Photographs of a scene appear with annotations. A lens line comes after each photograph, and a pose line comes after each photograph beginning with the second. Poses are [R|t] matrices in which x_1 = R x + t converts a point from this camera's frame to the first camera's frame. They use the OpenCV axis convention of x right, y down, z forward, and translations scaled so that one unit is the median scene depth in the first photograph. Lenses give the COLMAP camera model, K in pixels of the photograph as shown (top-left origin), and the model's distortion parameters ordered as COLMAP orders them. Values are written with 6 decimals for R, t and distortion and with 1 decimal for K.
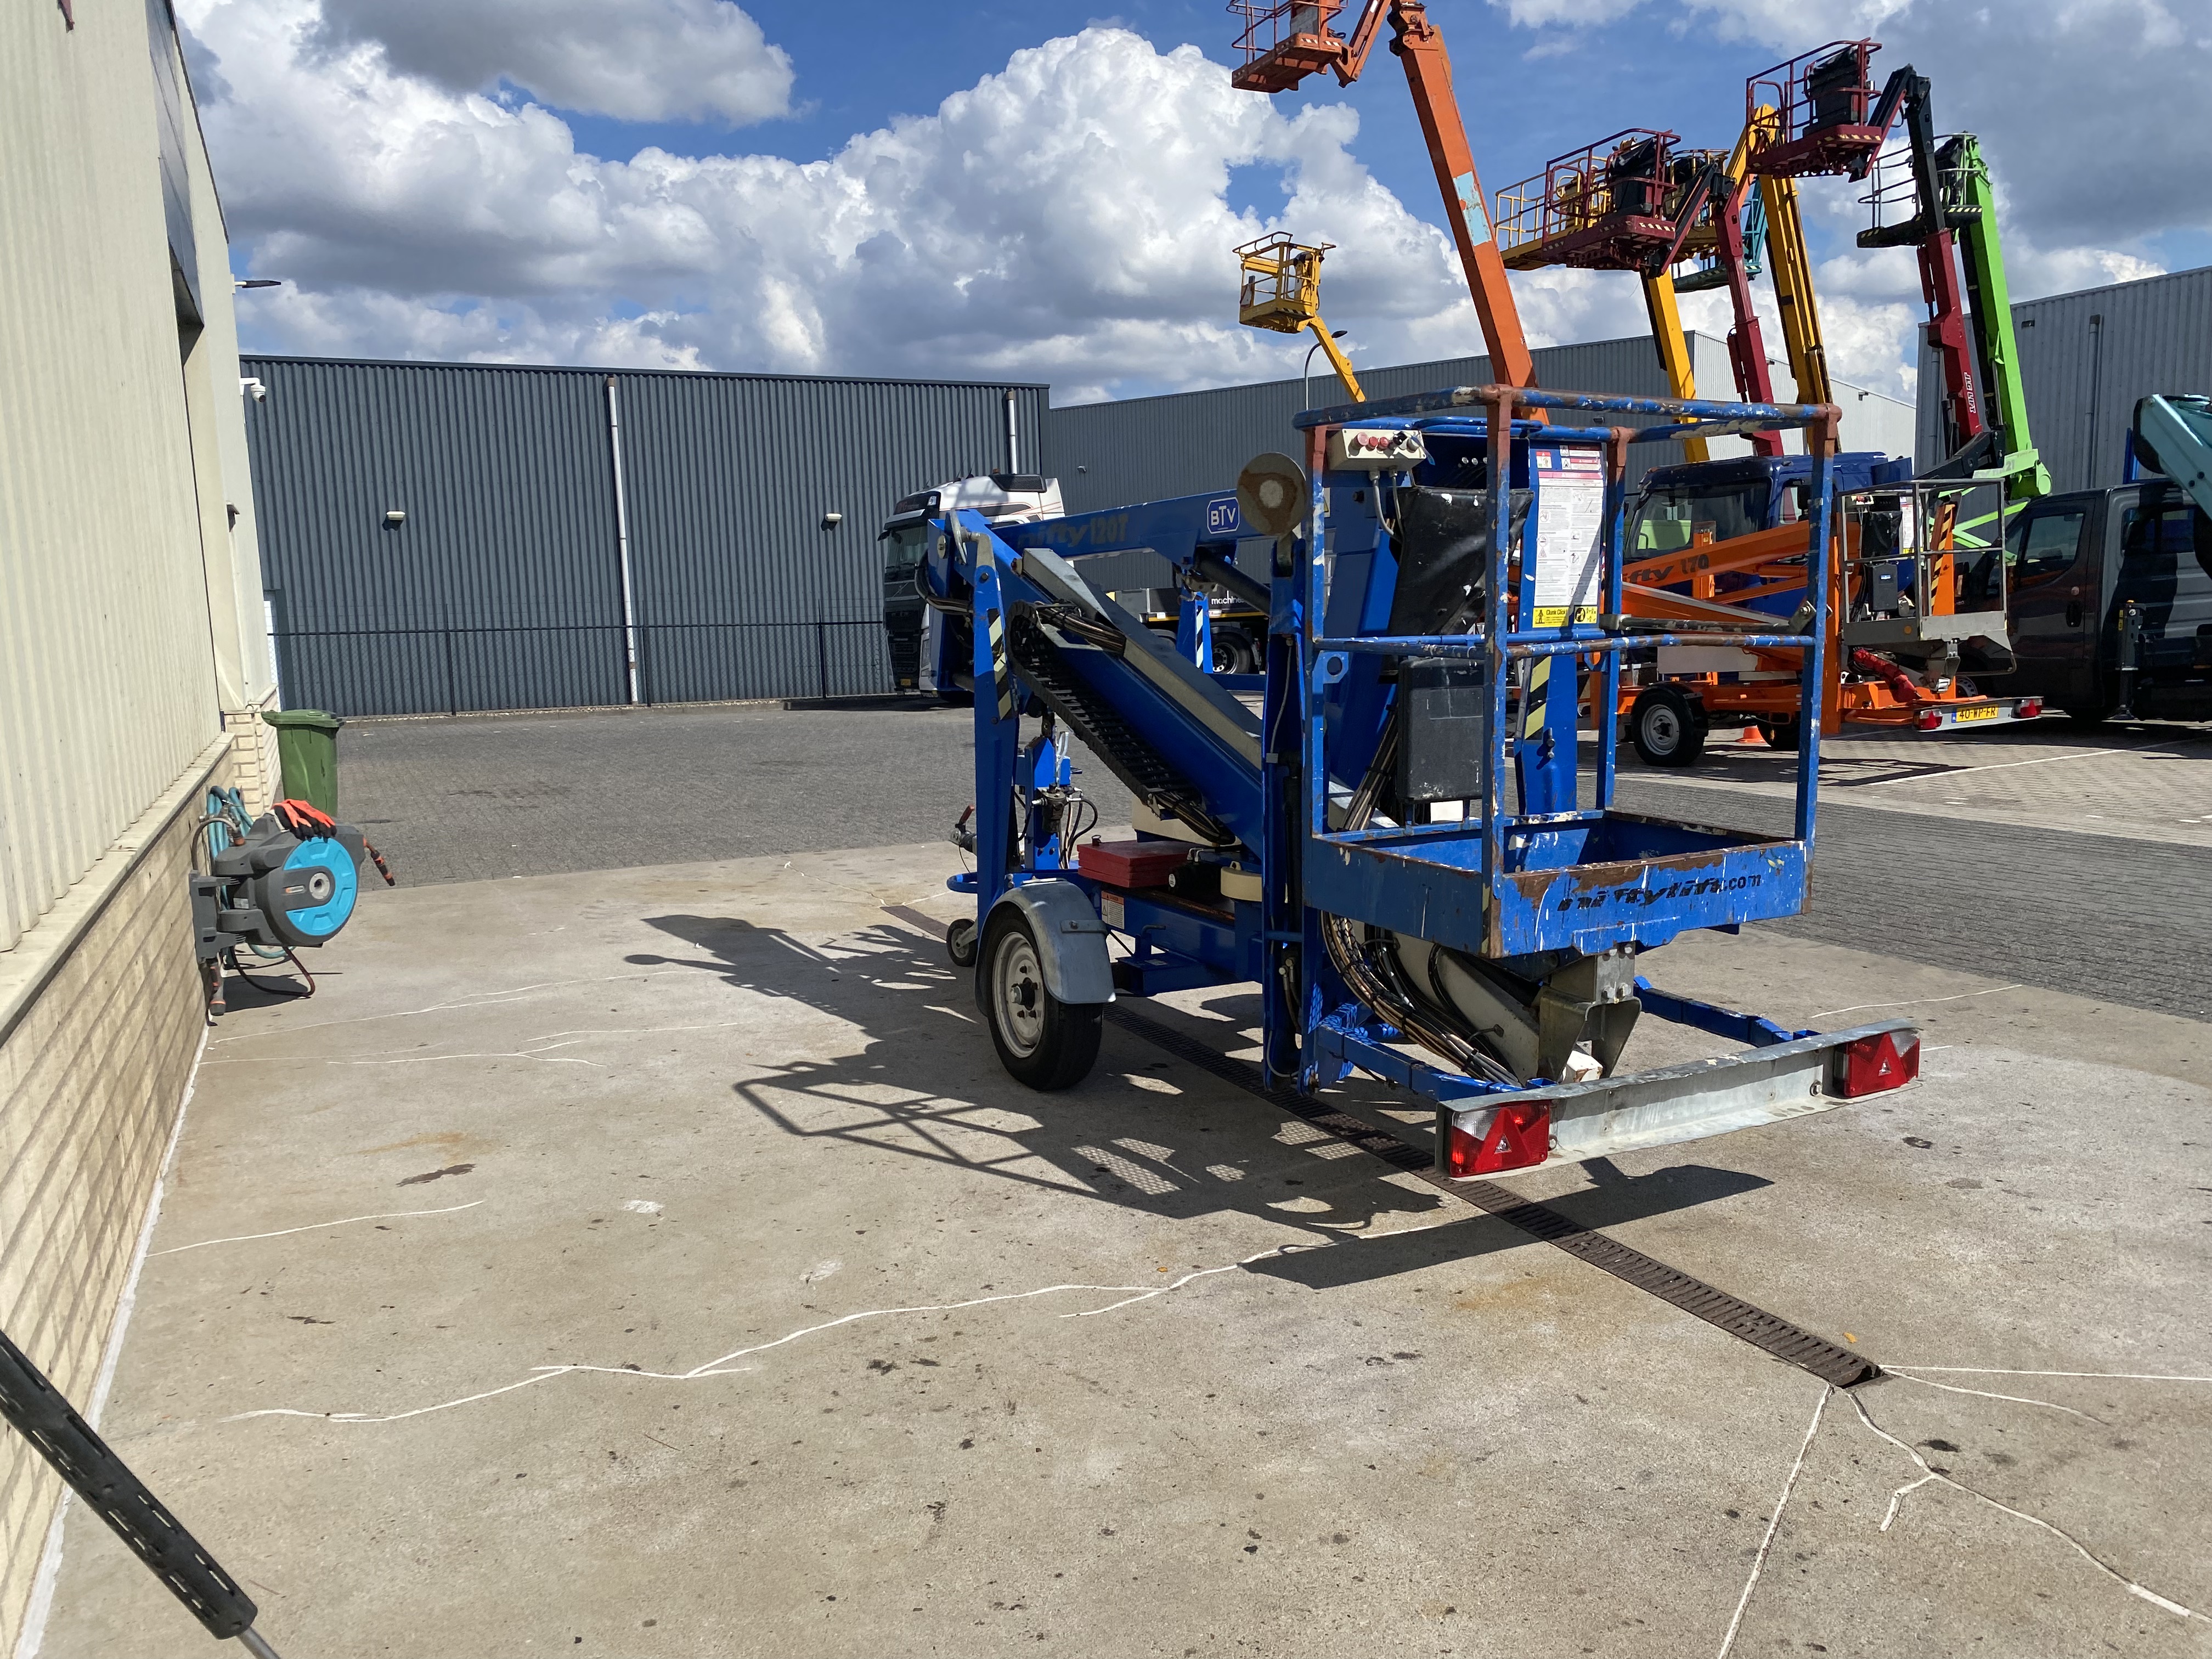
lens RADIAL K [[1690.6, 0, 1114.0], [0, 1690.6, 866.9], [0, 0, 1]] dist [0.022954, -0.029595]
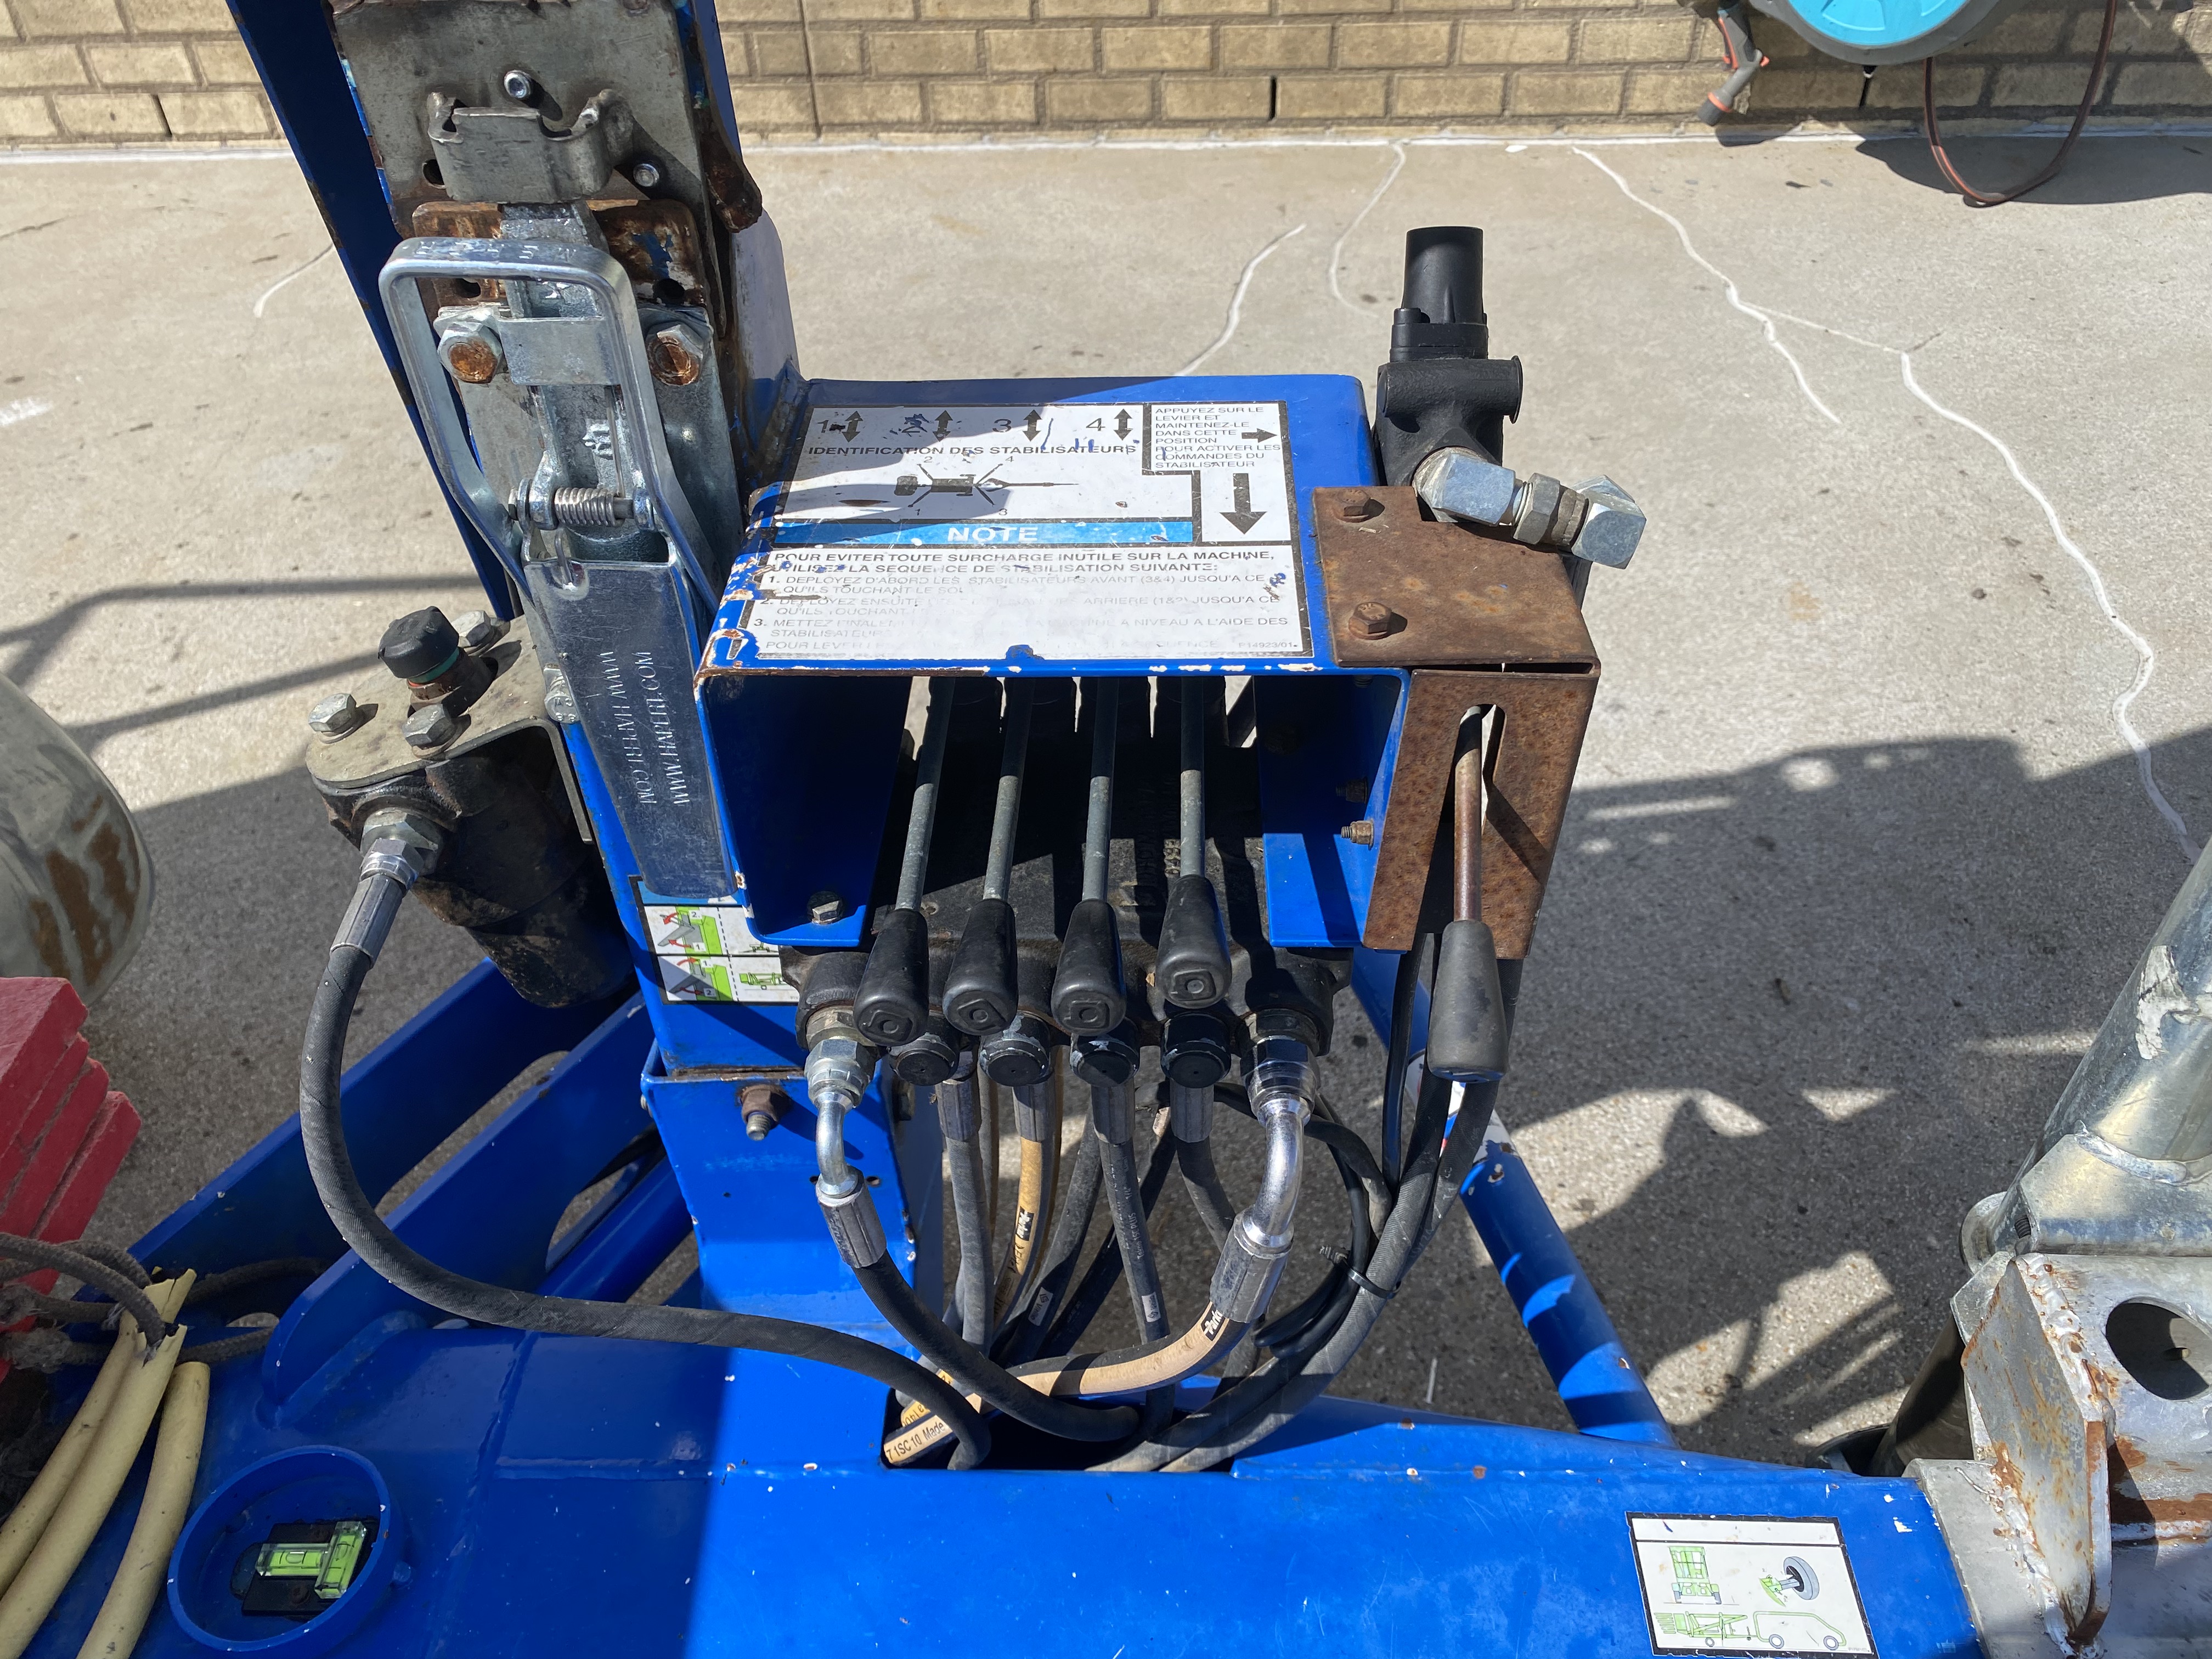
lens RADIAL K [[1690.6, 0, 1071.2], [0, 1690.6, 830.1], [0, 0, 1]] dist [0.022954, -0.029595]
pose [[-0.463604, 0.616780, -0.636123, 0.023903], [-0.086714, 0.682908, 0.725339, -0.151342], [0.881789, 0.391431, -0.263116, 1.332867]]
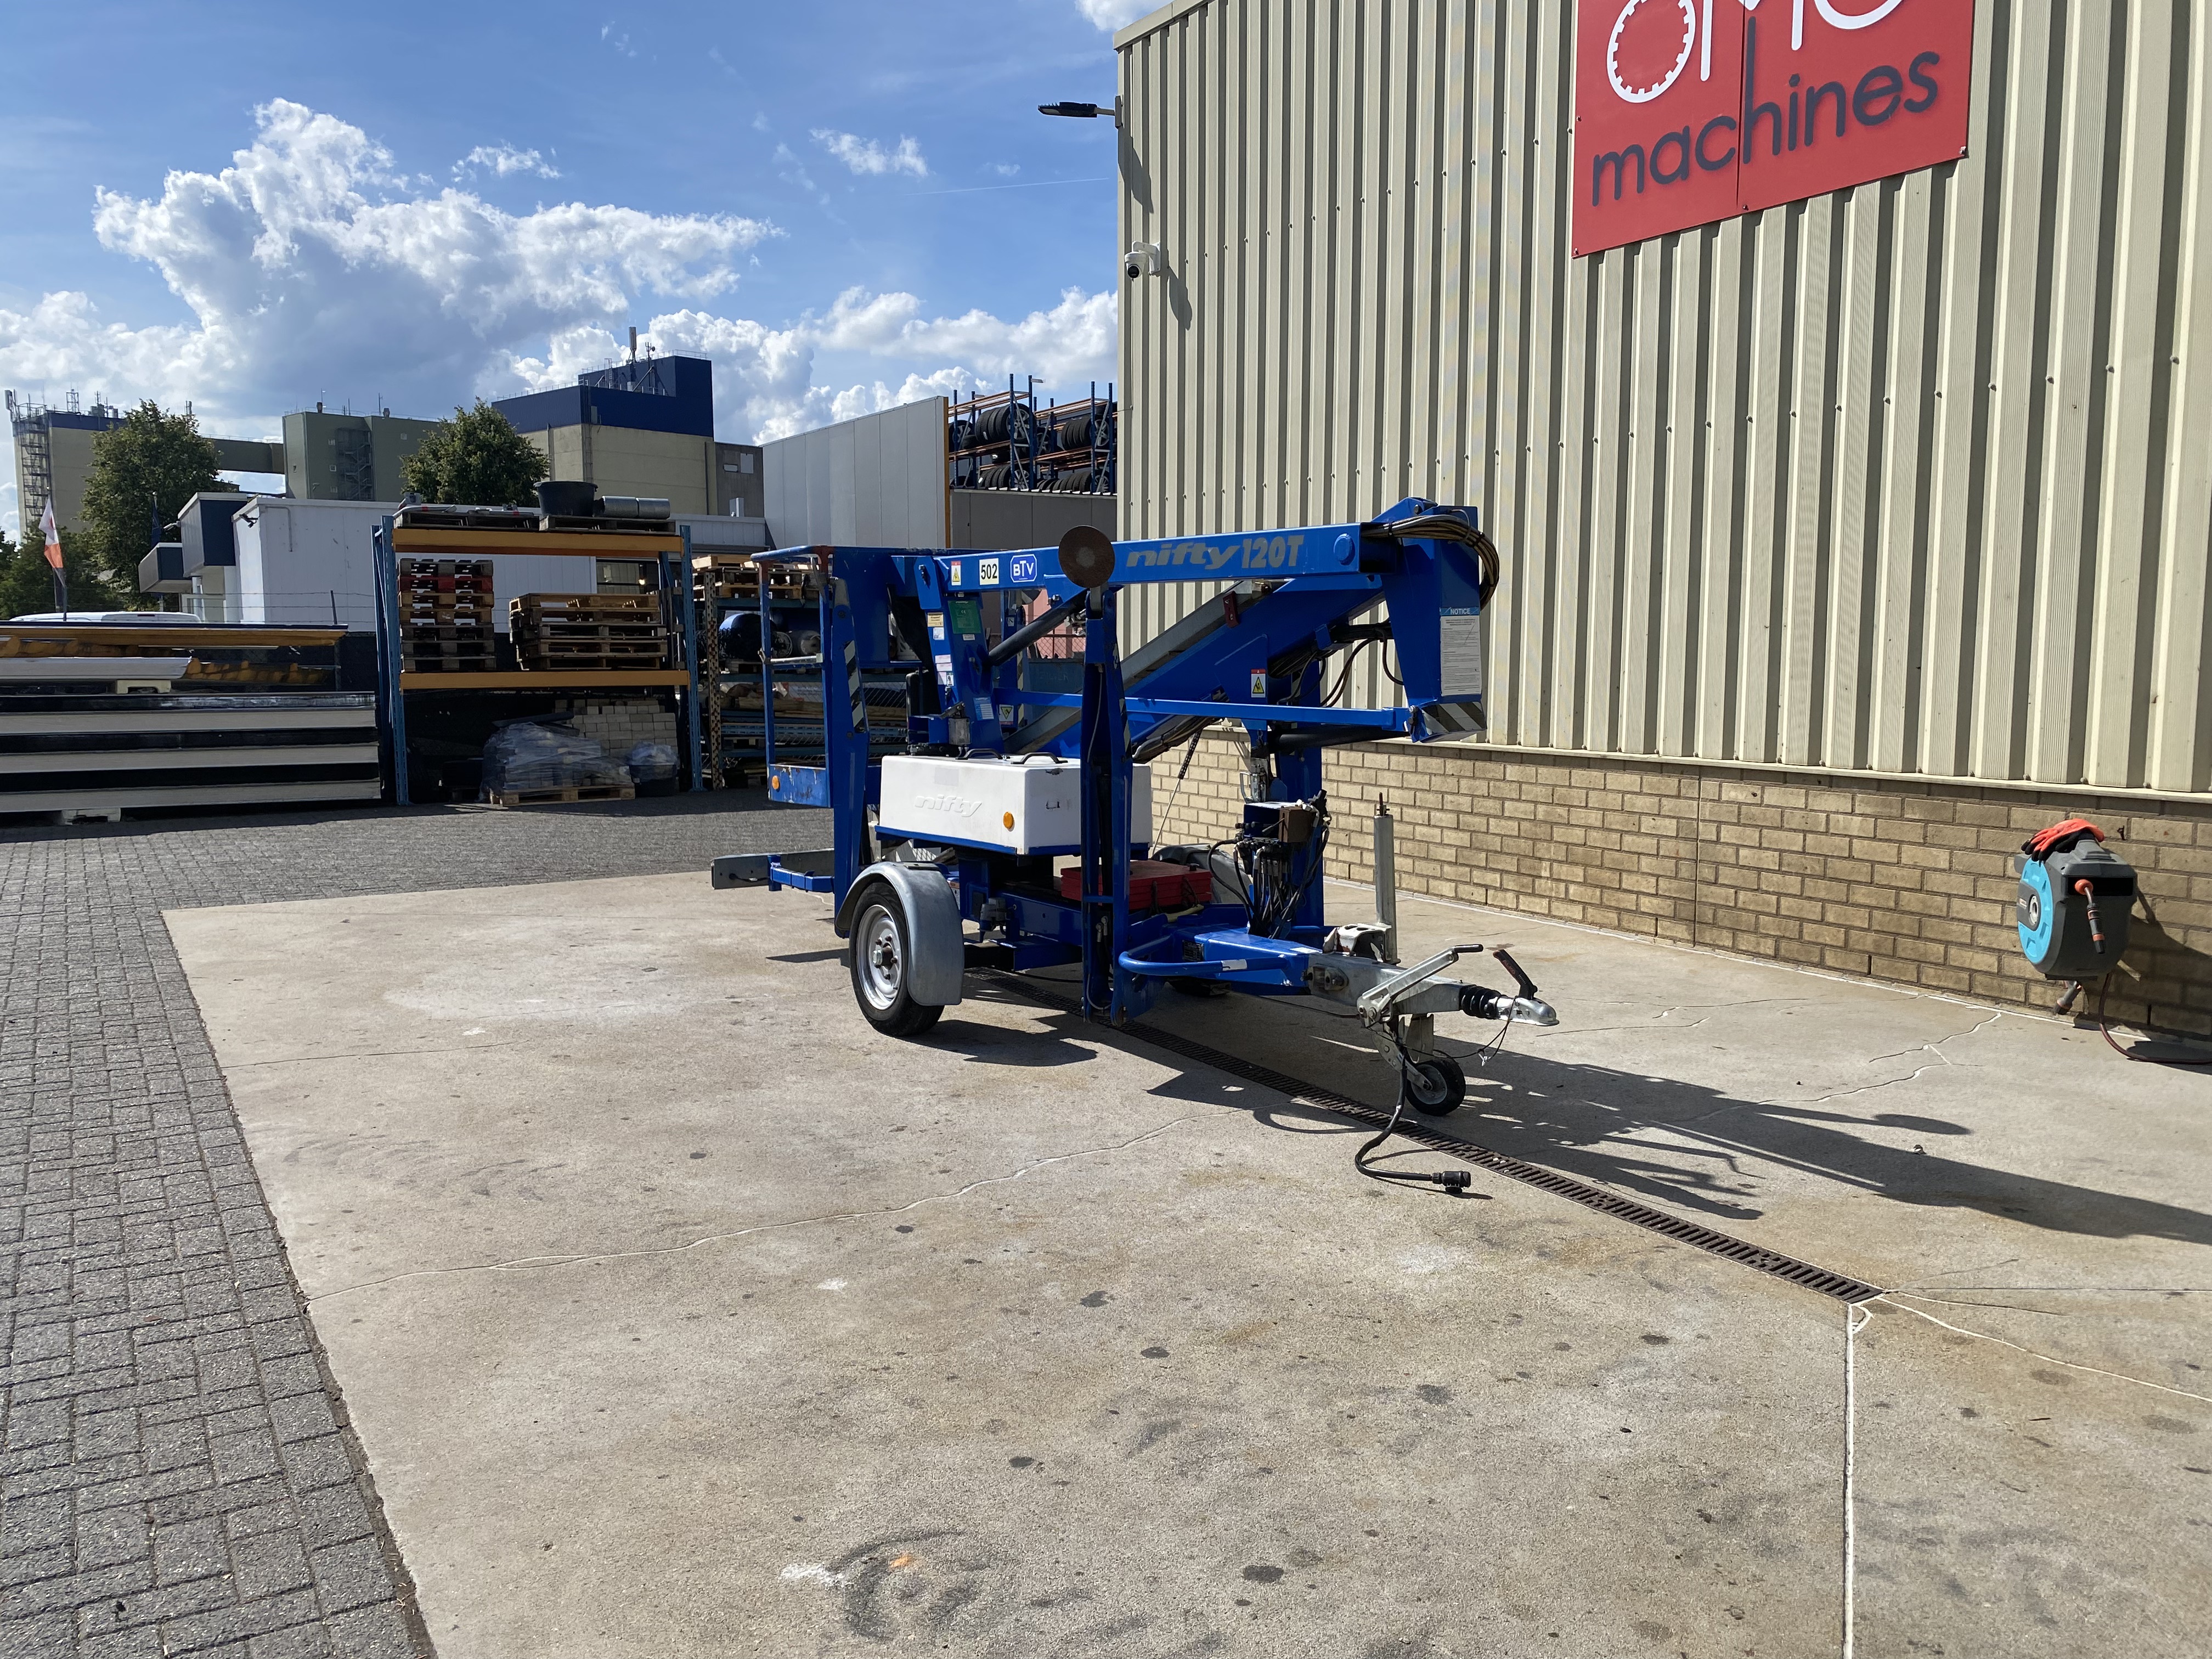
lens RADIAL K [[1690.6, 0, 1090.2], [0, 1690.6, 830.2], [0, 0, 1]] dist [0.022954, -0.029595]
pose [[-0.992478, 0.047495, -0.112836, 0.200210], [0.016041, 0.964182, 0.264755, -0.372160], [0.121369, 0.260954, -0.957691, 2.375032]]
